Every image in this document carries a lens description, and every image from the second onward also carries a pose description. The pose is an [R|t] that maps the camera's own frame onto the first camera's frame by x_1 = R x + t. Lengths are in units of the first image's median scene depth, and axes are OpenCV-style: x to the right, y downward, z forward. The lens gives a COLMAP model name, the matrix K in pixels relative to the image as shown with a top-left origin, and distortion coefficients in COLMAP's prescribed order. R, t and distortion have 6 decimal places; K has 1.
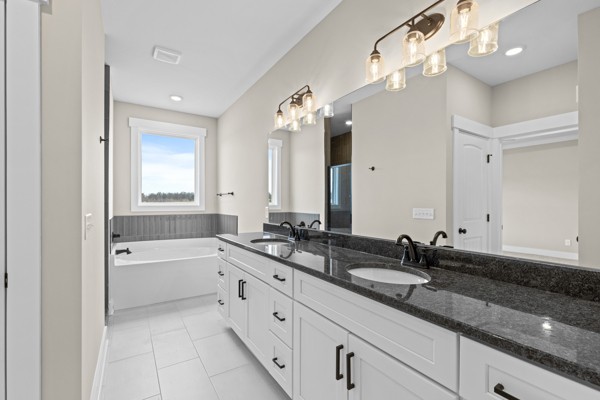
lens RADIAL K [[270.2, 0, 303.9], [0, 270.2, 201.8], [0, 0, 1]] dist [0.001290, 0.000140]
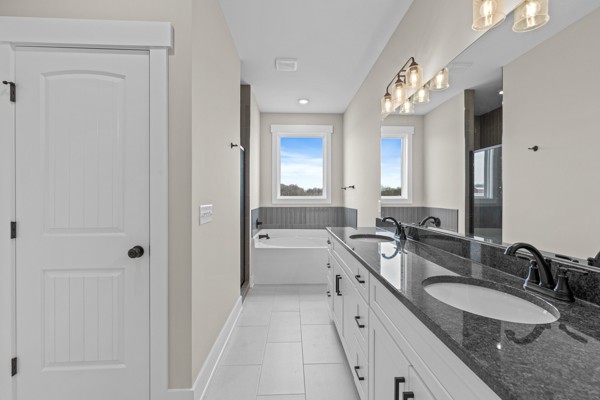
lens RADIAL K [[268.7, 0, 301.5], [0, 268.7, 196.2], [0, 0, 1]] dist [-0.000106, -0.000144]
pose [[0.854844, -0.001807, -0.518882, 0.089913], [0.003021, 0.999994, 0.001493, 0.001783], [0.518877, -0.002844, 0.854844, 0.057907]]
